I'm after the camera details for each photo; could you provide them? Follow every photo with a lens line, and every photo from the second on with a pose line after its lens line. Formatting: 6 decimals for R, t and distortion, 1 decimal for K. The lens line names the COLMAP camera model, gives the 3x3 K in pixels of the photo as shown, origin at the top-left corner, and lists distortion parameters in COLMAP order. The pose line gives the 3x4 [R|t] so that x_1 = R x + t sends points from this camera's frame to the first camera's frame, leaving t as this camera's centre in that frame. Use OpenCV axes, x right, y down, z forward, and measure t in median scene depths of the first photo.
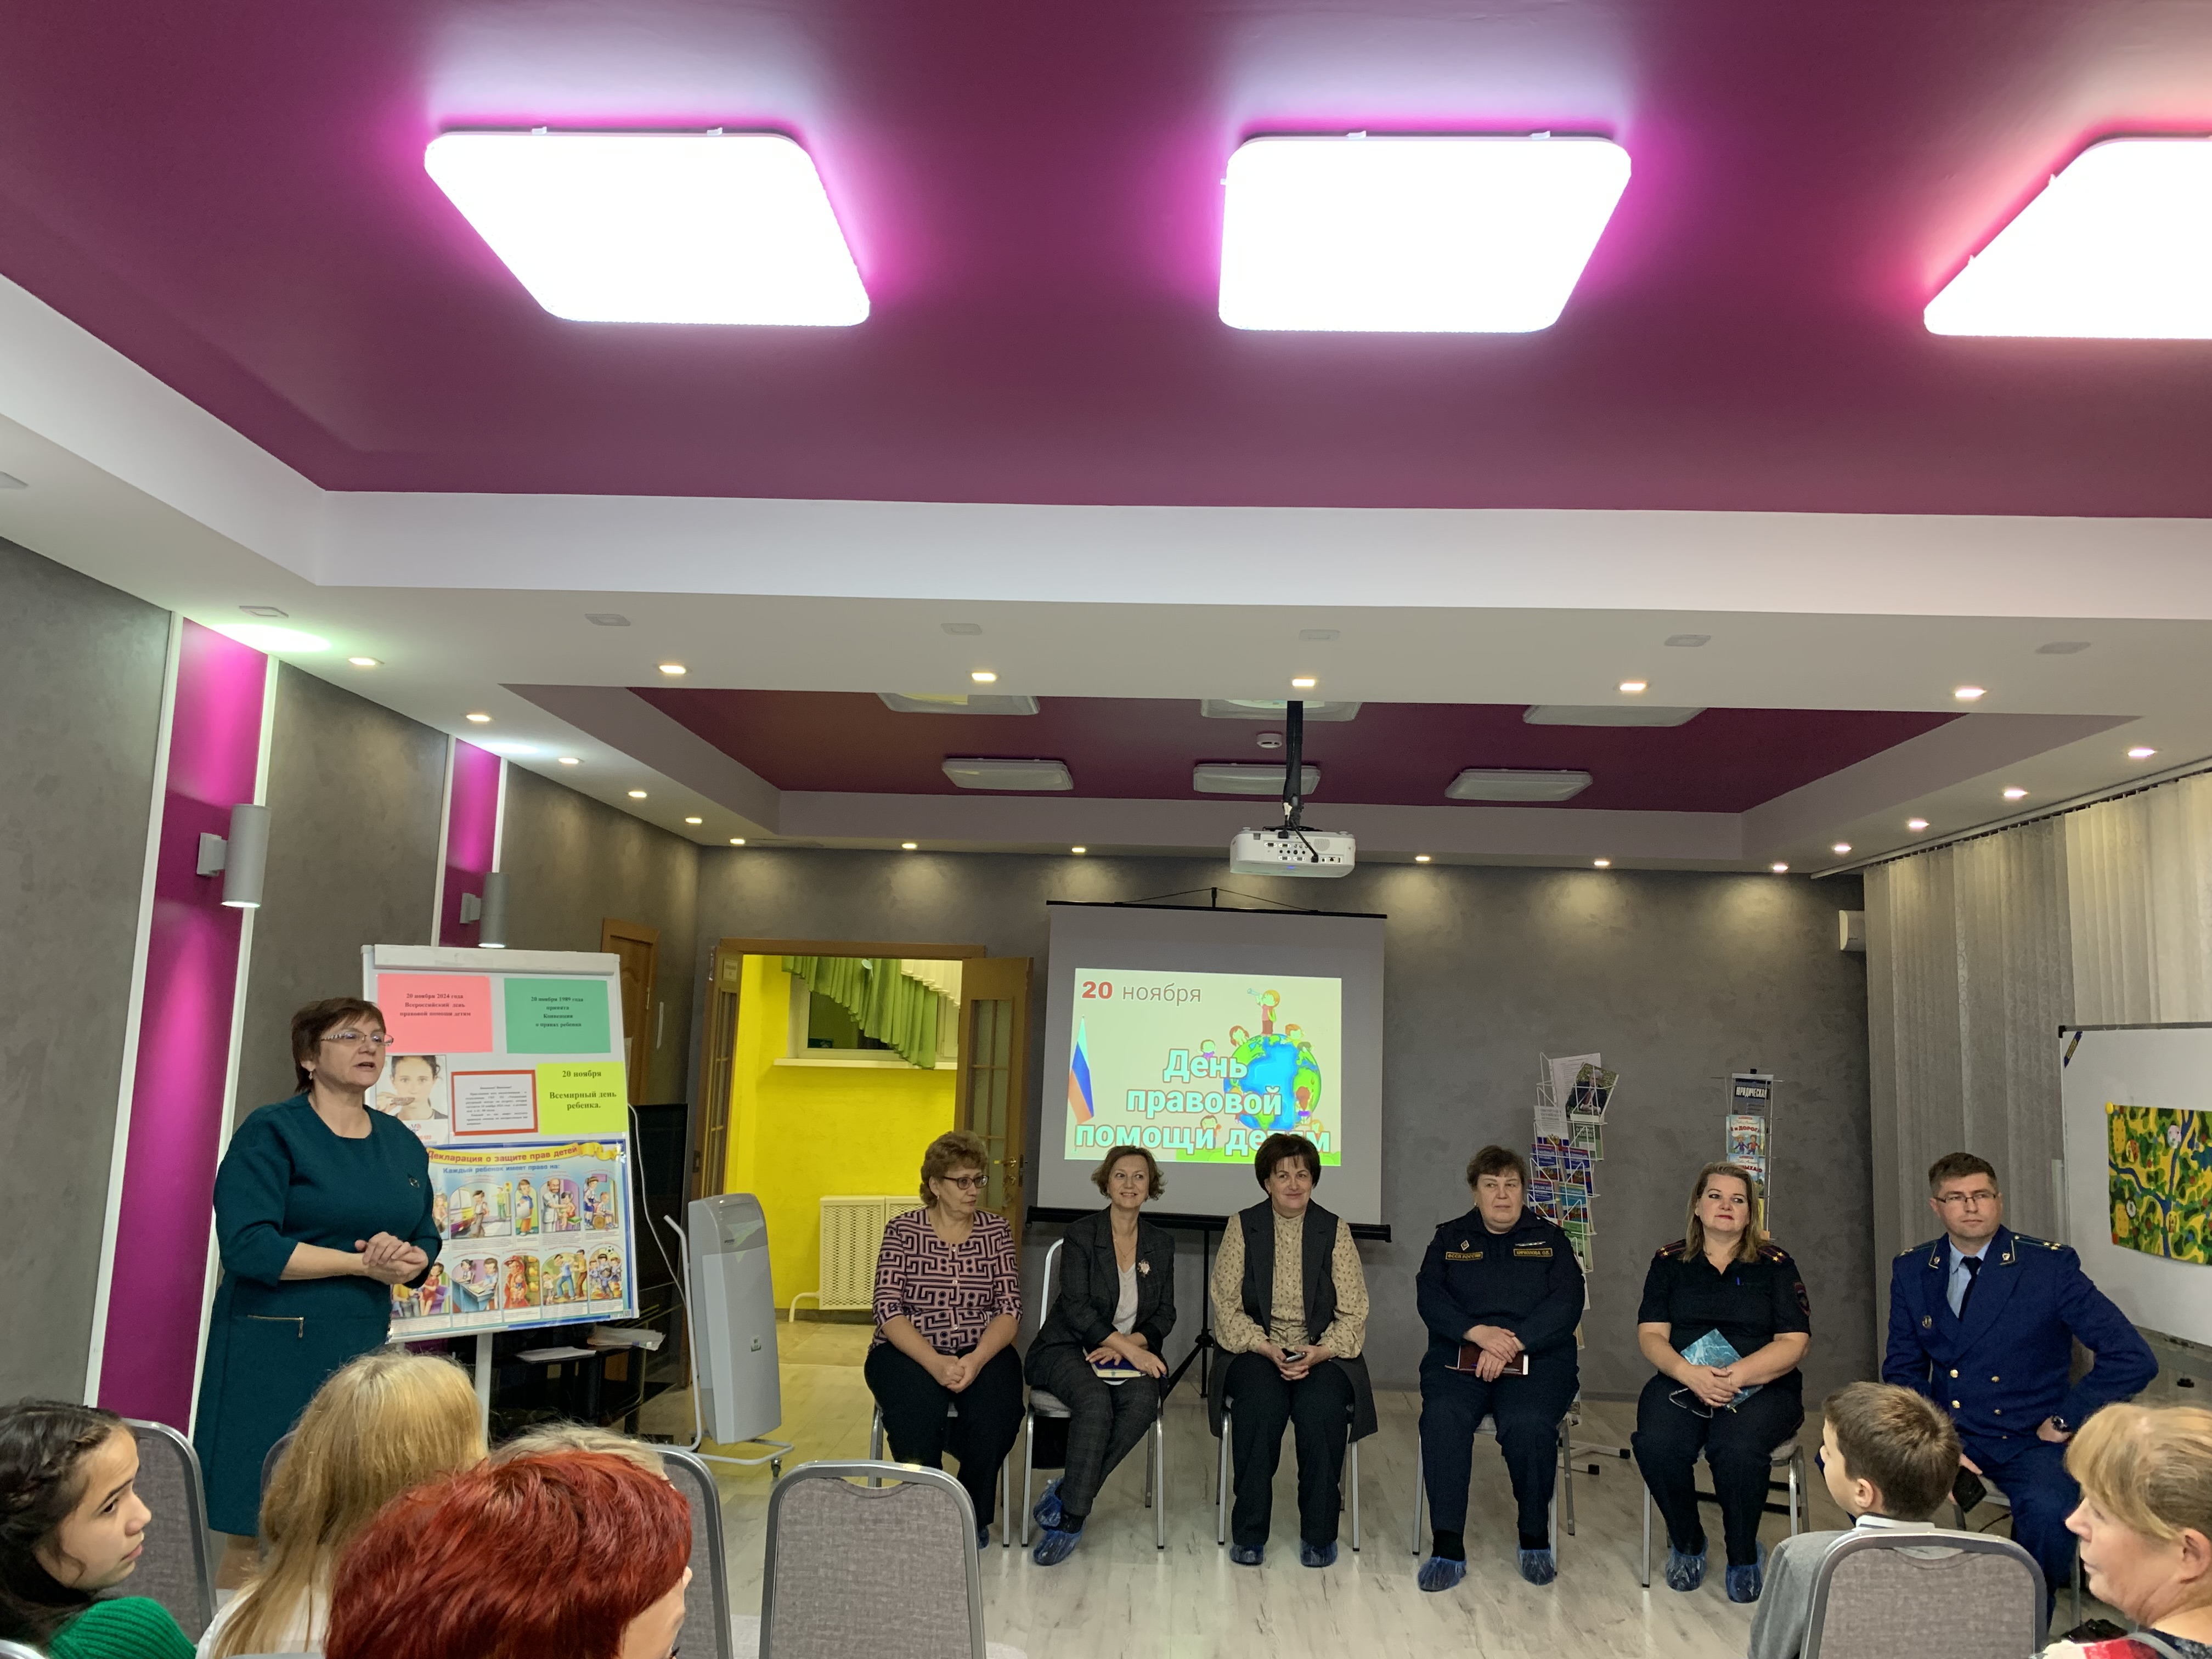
lens RADIAL K [[1668.7, 0, 1095.8], [0, 1668.7, 773.0], [0, 0, 1]] dist [0.022767, -0.032318]
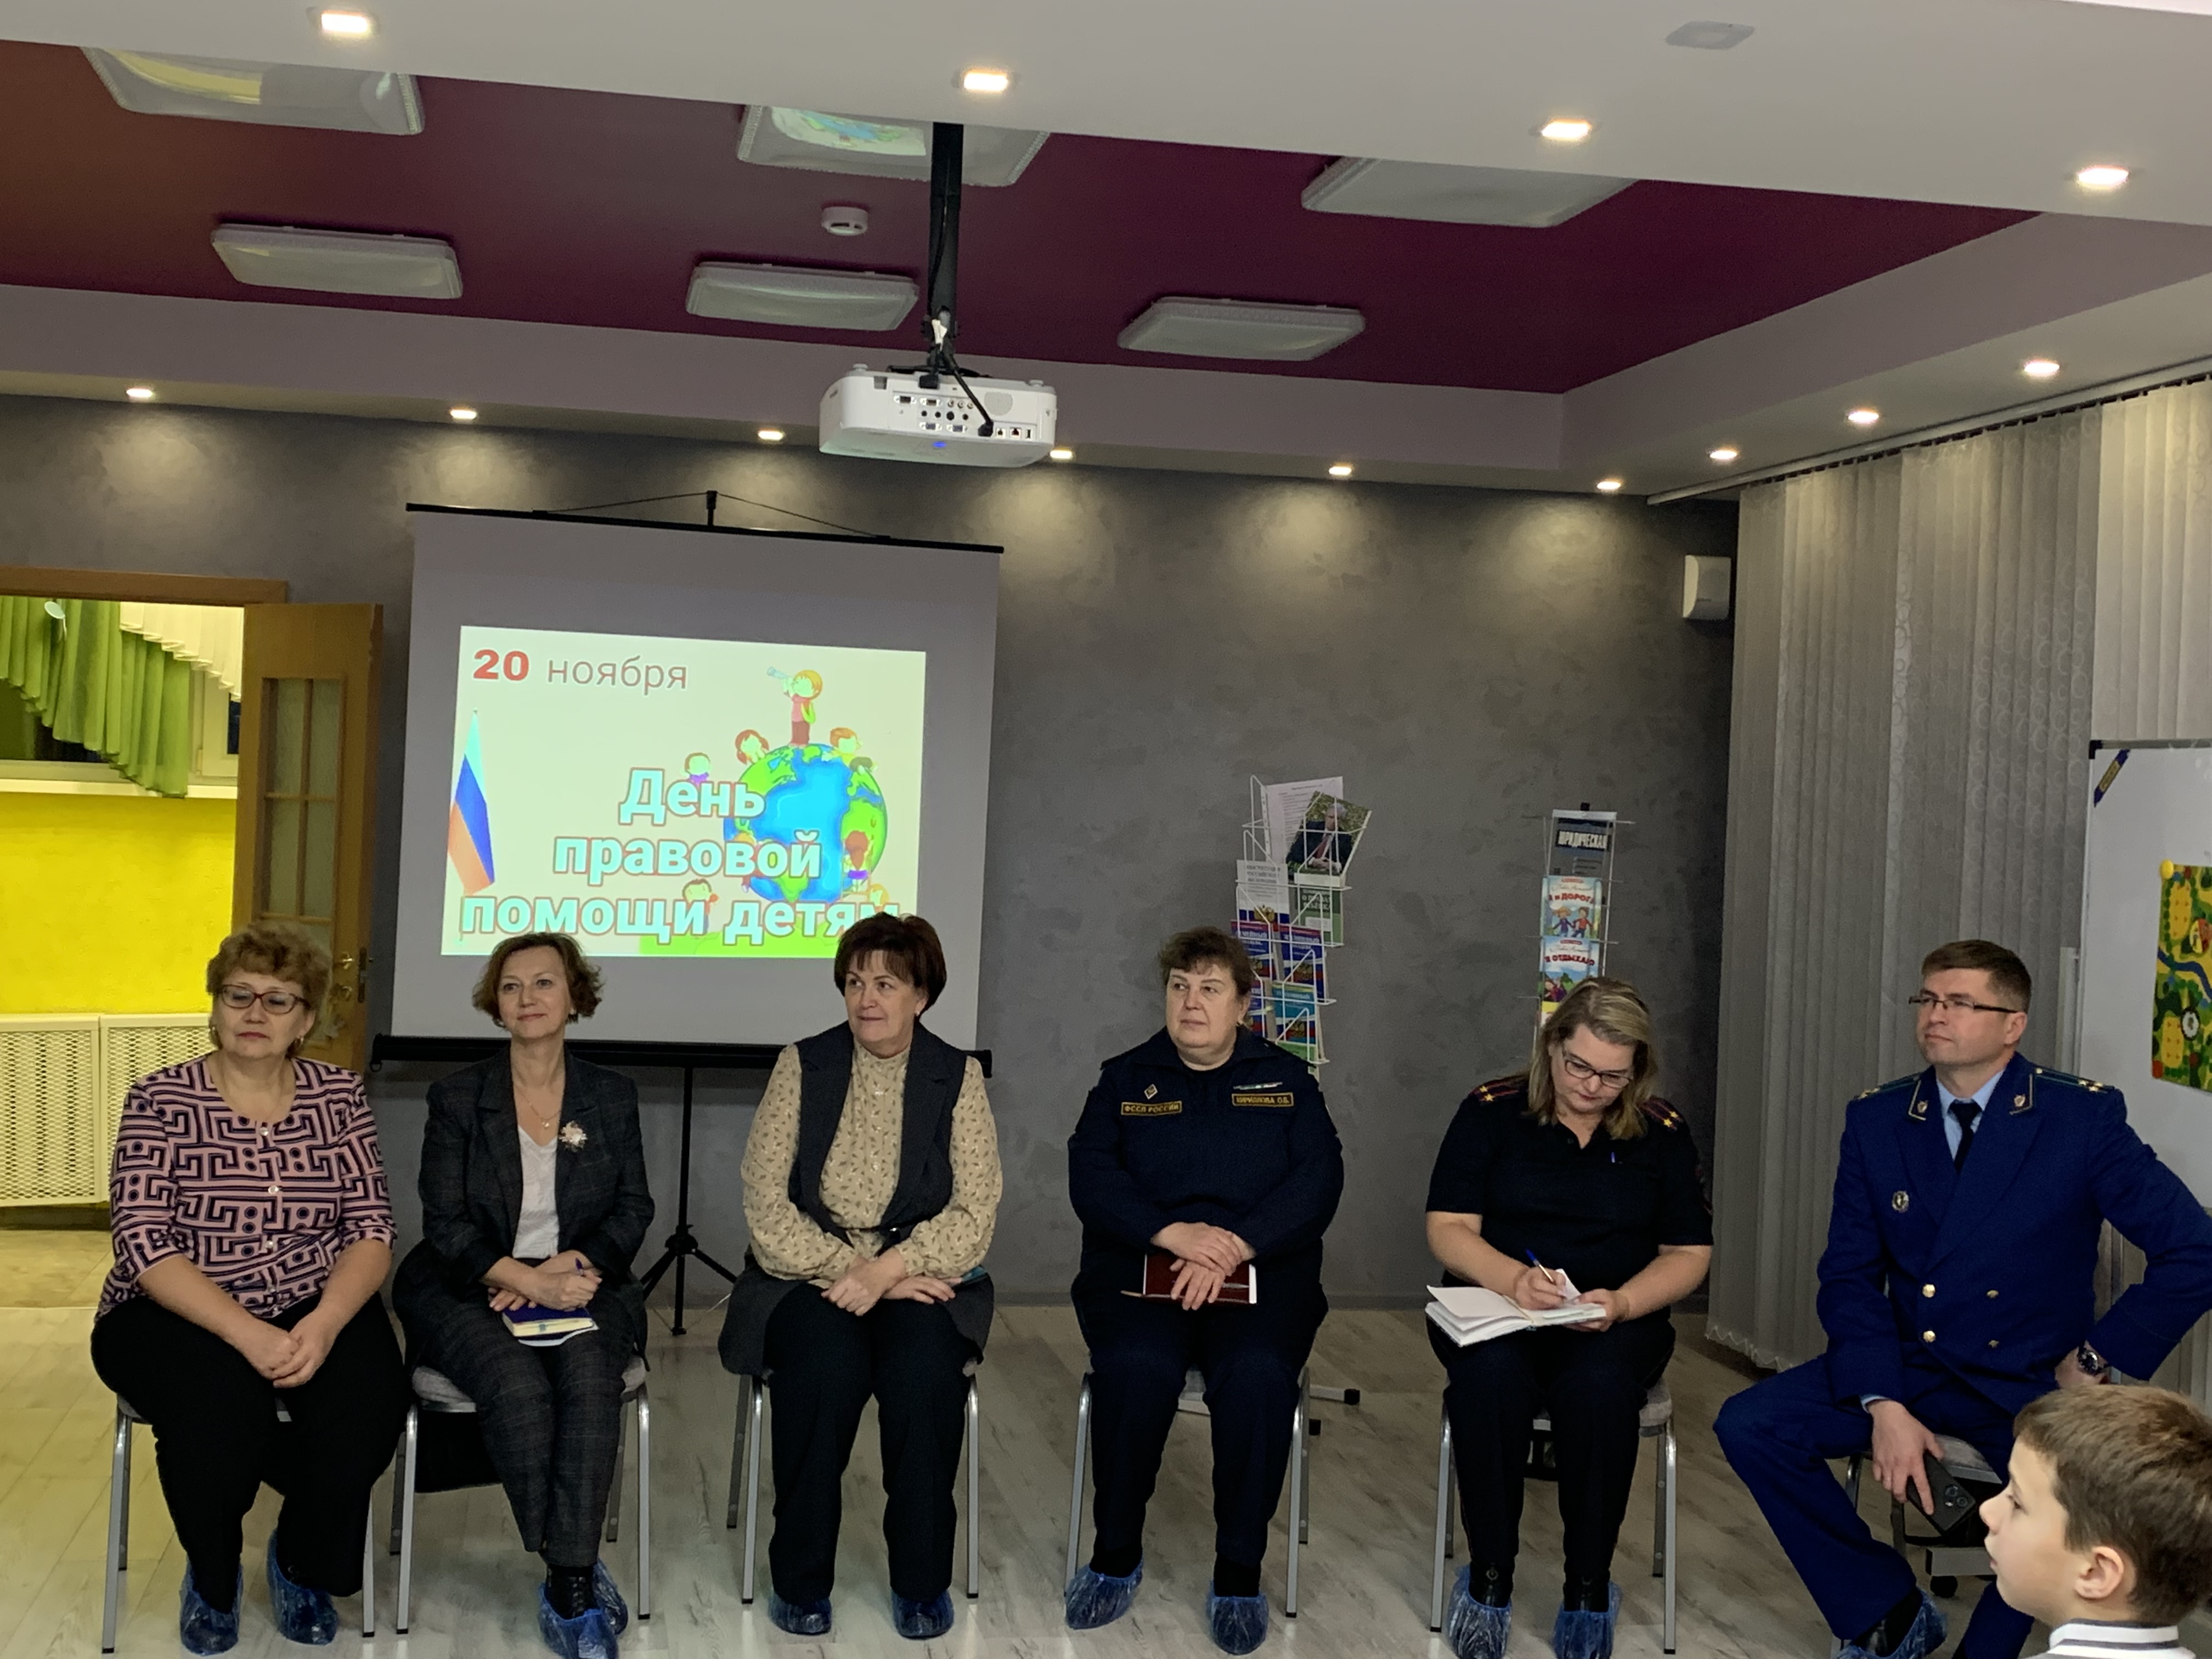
lens RADIAL K [[2572.3, 0, 1069.3], [0, 2572.3, 812.9], [0, 0, 1]] dist [0.072026, 0.000000]
pose [[0.969435, 0.000241, 0.245350, -0.032124], [-0.045425, 0.982887, 0.178519, 0.016330], [-0.241108, -0.184207, 0.952856, 0.124524]]
